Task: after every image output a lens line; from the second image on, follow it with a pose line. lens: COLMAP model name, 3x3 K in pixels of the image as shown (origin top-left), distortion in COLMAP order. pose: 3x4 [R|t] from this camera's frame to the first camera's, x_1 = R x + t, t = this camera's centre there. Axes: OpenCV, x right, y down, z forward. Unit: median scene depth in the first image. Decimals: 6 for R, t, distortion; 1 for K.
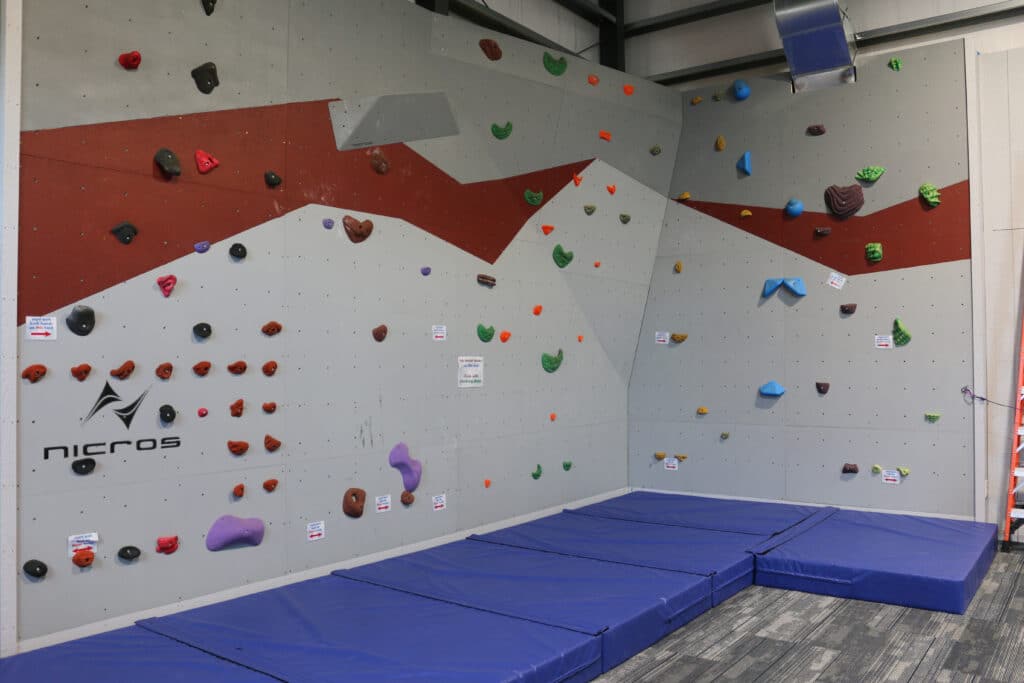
lens RADIAL K [[835.2, 0, 512.0], [0, 835.2, 341.5], [0, 0, 1]] dist [-0.125199, 0.006450]
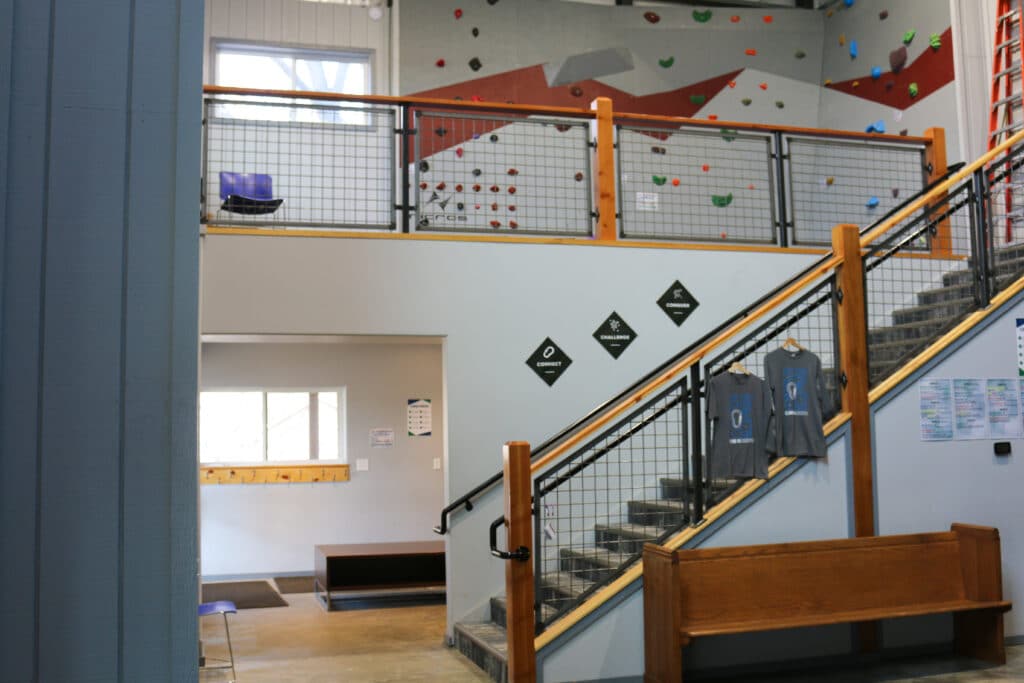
lens RADIAL K [[1088.4, 0, 512.0], [0, 1088.4, 341.5], [0, 0, 1]] dist [-0.106457, 0.016529]
pose [[0.796725, -0.061852, -0.601168, 1.036161], [0.020994, 0.996981, -0.074753, 0.476258], [0.603977, 0.046937, 0.795619, -0.924764]]
